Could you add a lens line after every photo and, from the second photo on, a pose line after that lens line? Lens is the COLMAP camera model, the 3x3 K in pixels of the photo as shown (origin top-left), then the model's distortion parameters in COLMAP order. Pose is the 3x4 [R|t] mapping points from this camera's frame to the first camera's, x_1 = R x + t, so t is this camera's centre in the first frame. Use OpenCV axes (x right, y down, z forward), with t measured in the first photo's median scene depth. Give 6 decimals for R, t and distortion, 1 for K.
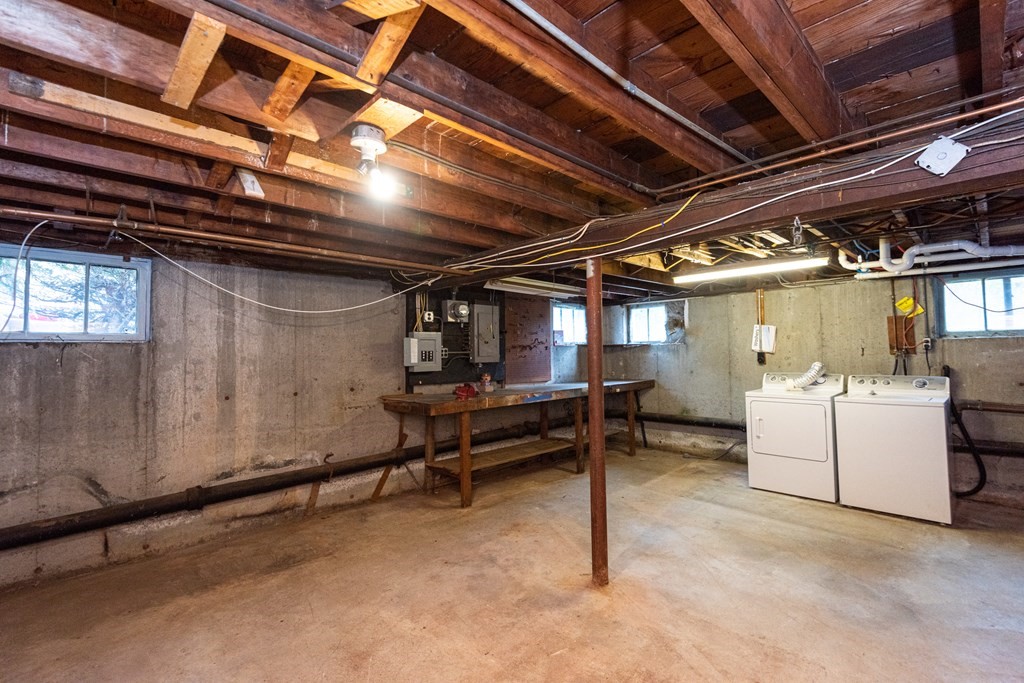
lens RADIAL K [[466.8, 0, 509.4], [0, 466.8, 333.2], [0, 0, 1]] dist [0.015169, -0.013402]
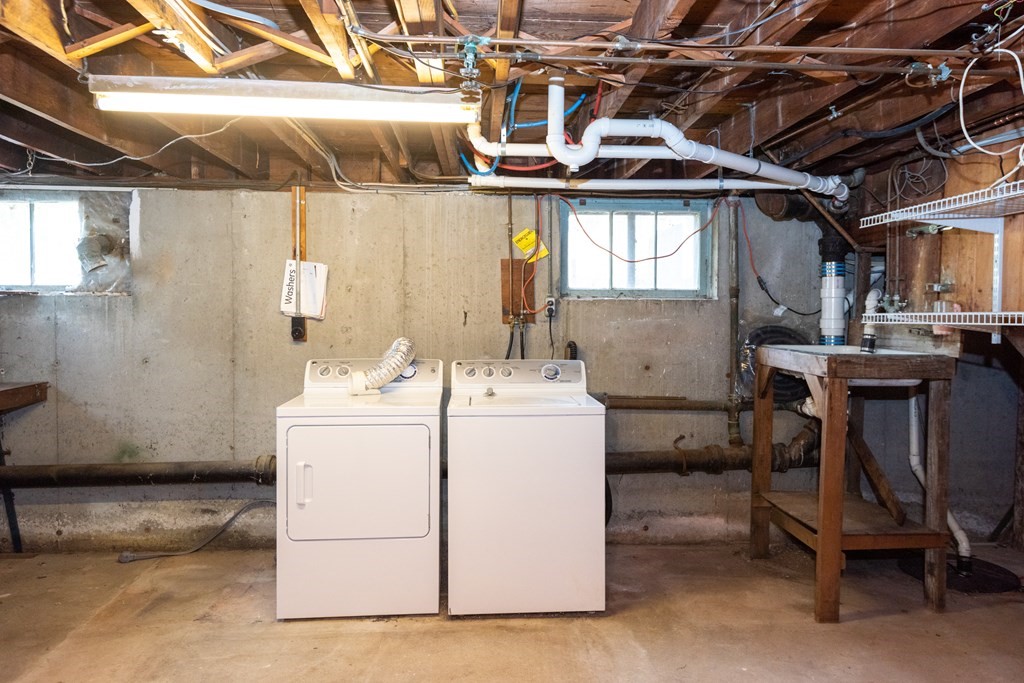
lens RADIAL K [[682.8, 0, 512.3], [0, 682.8, 333.2], [0, 0, 1]] dist [0.044309, -0.034486]
pose [[0.649776, -0.004055, 0.760115, 0.156690], [-0.044332, 0.998081, 0.043221, 0.018970], [-0.758832, -0.061781, 0.648350, 0.412319]]
